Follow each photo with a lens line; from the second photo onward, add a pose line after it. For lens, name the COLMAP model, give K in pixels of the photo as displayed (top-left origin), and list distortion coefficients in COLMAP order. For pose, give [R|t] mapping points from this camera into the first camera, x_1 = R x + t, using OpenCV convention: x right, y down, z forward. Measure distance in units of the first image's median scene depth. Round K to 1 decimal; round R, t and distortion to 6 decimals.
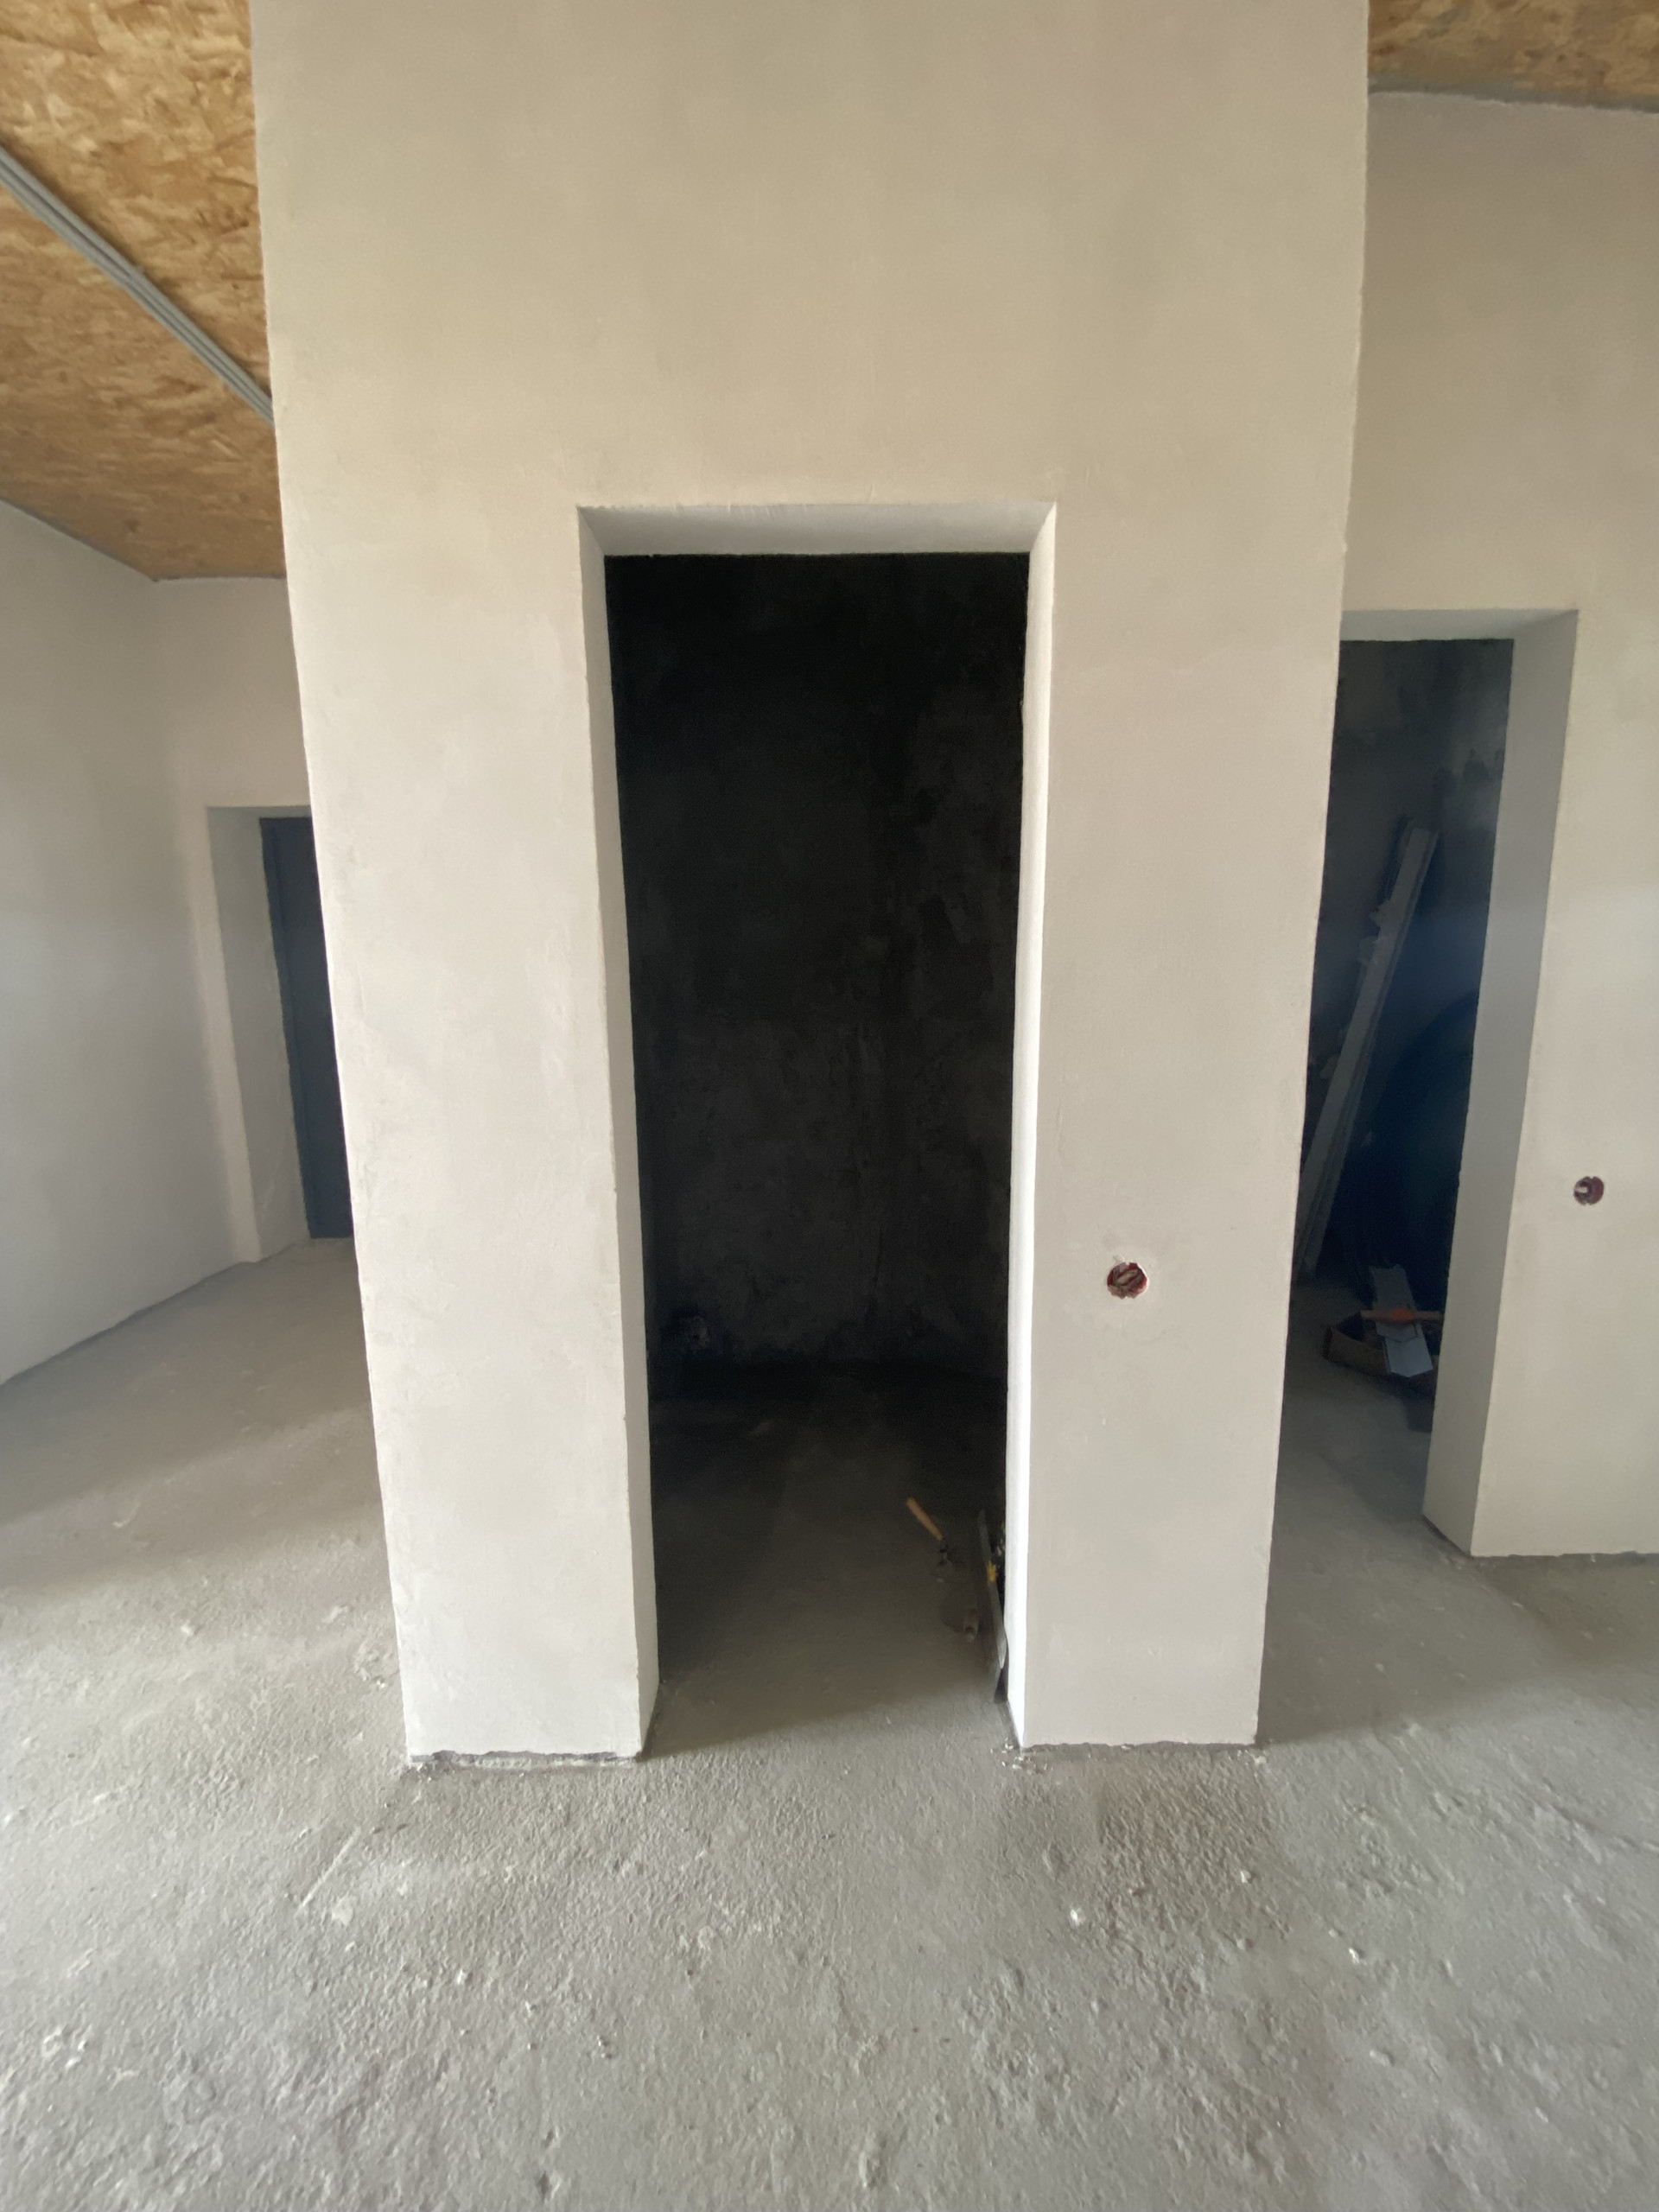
lens RADIAL K [[889.9, 0, 815.9], [0, 889.9, 1106.0], [0, 0, 1]] dist [-0.004835, -0.003561]
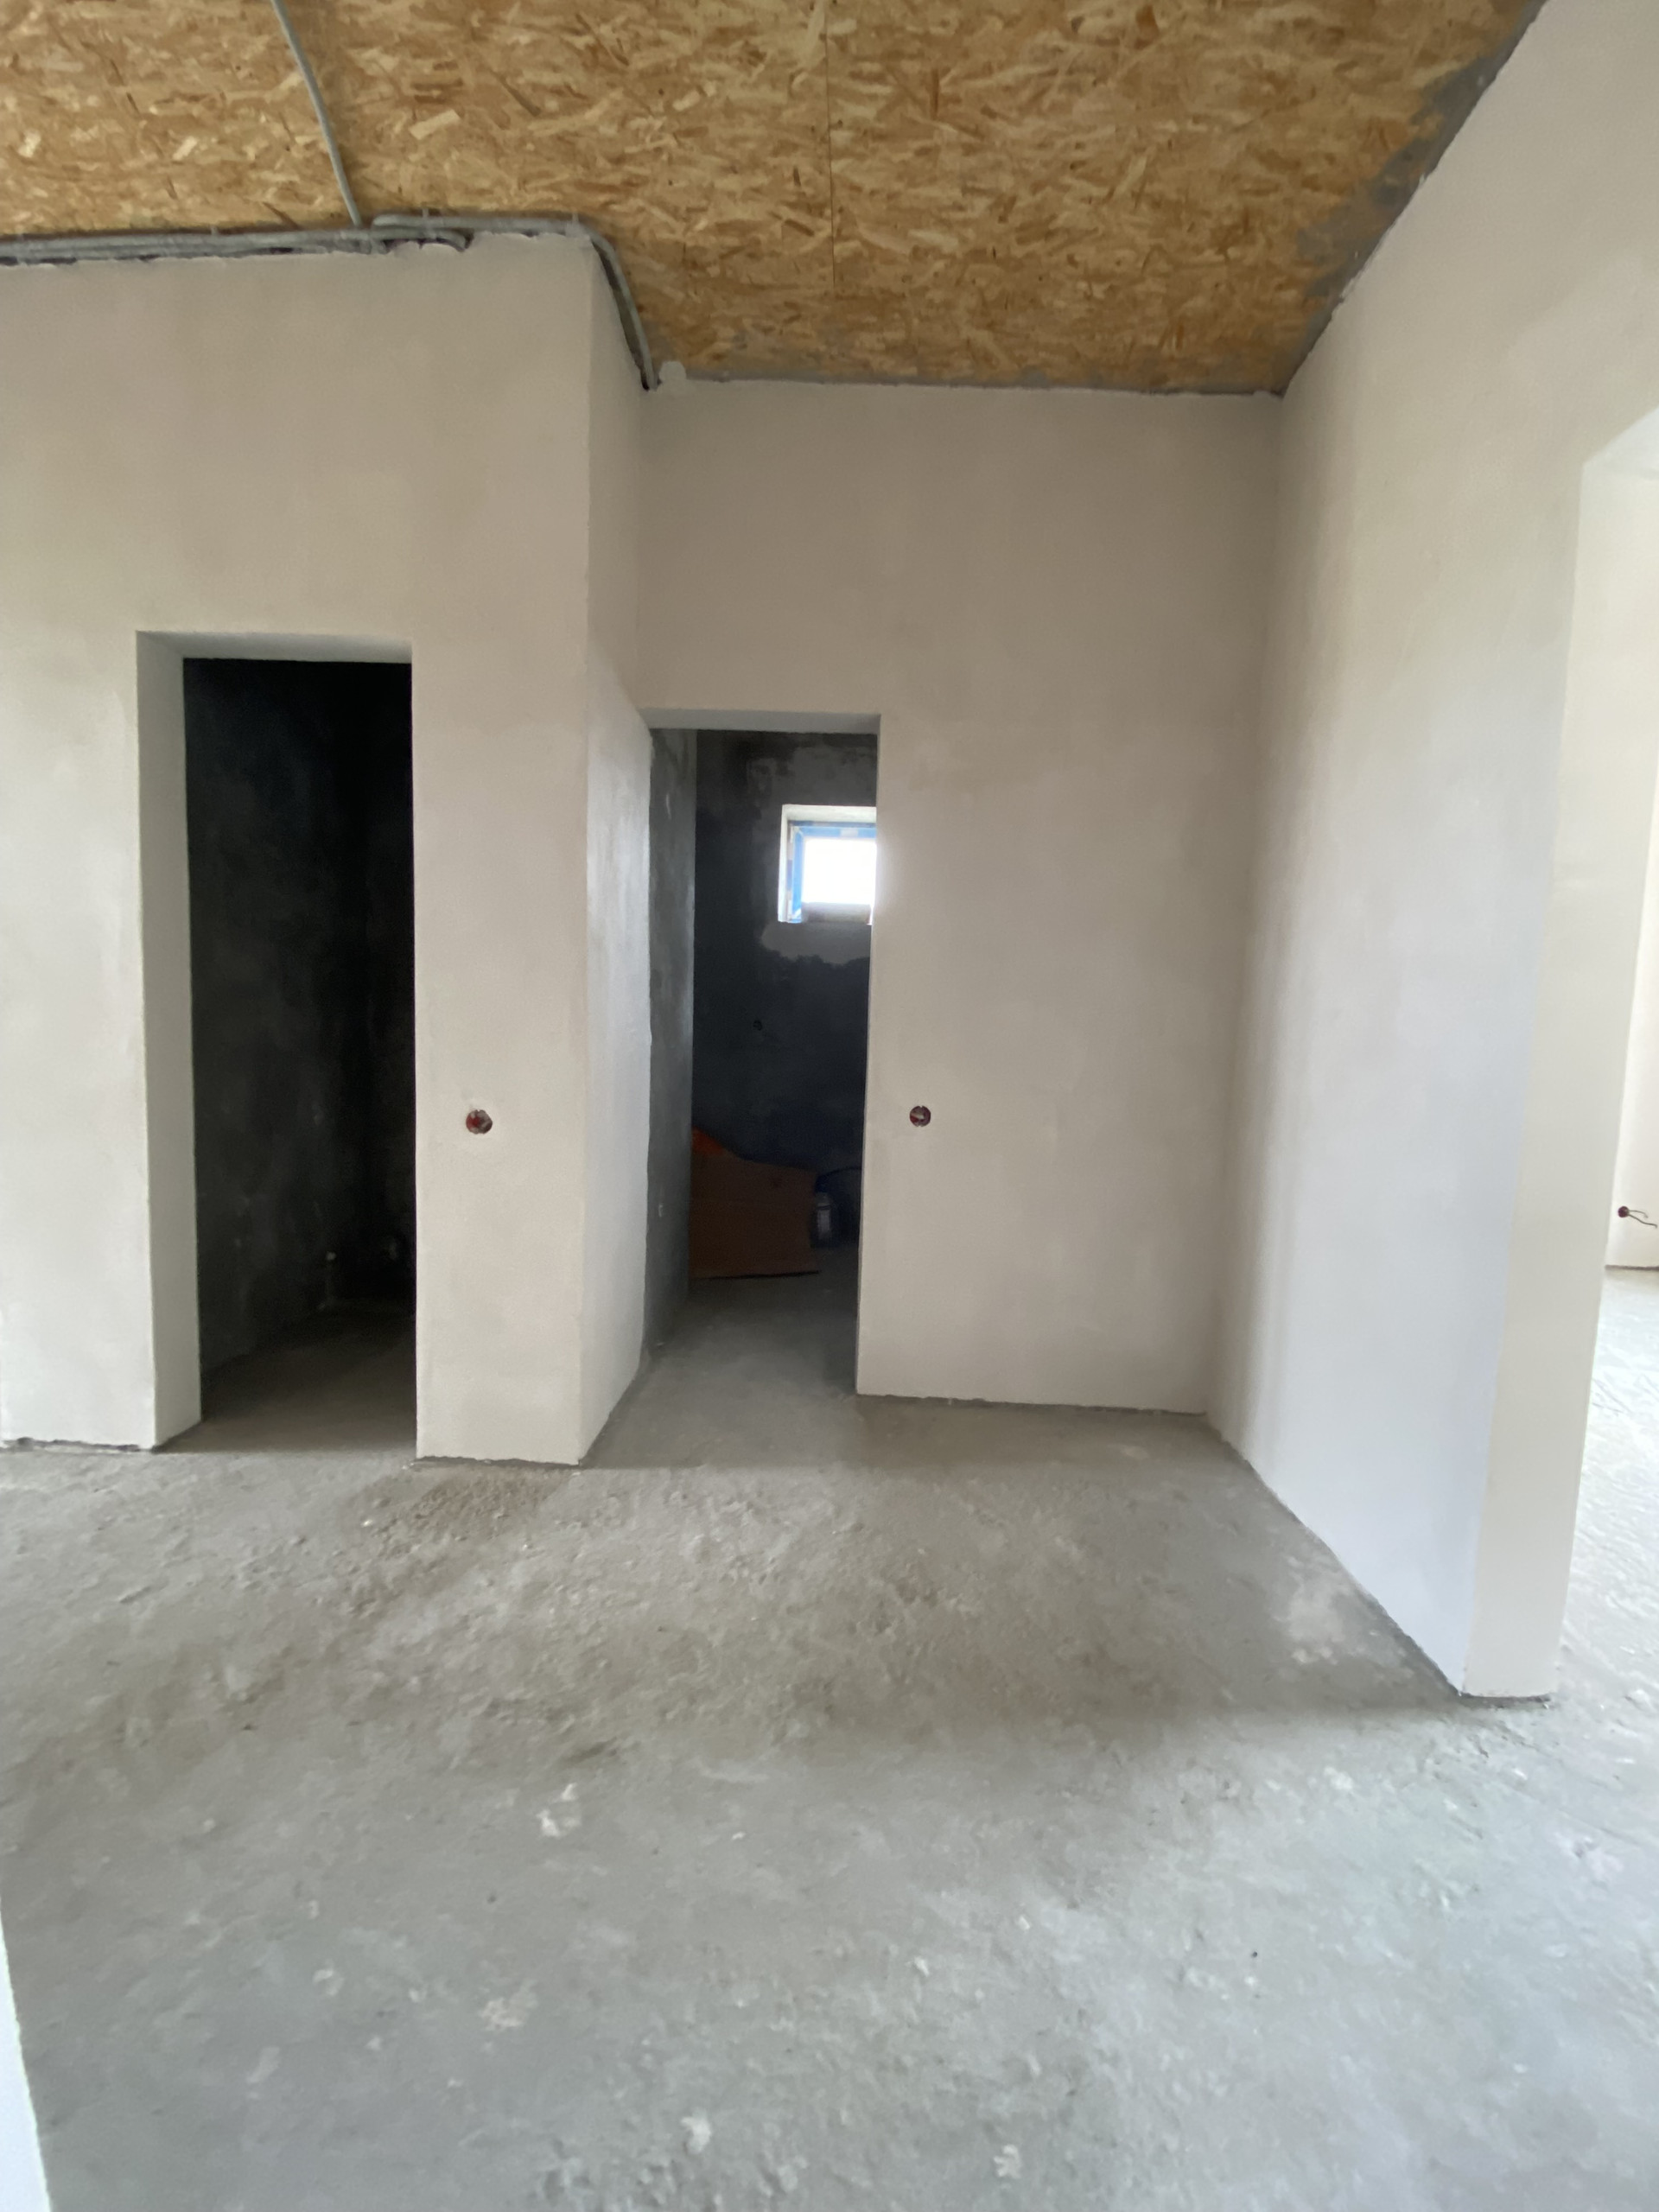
lens RADIAL K [[889.9, 0, 839.9], [0, 889.9, 1099.8], [0, 0, 1]] dist [-0.004835, -0.003561]
pose [[0.998621, 0.051444, -0.010510, 1.002035], [-0.052151, 0.995049, -0.084604, 0.258847], [0.006105, 0.085035, 0.996359, -0.531882]]
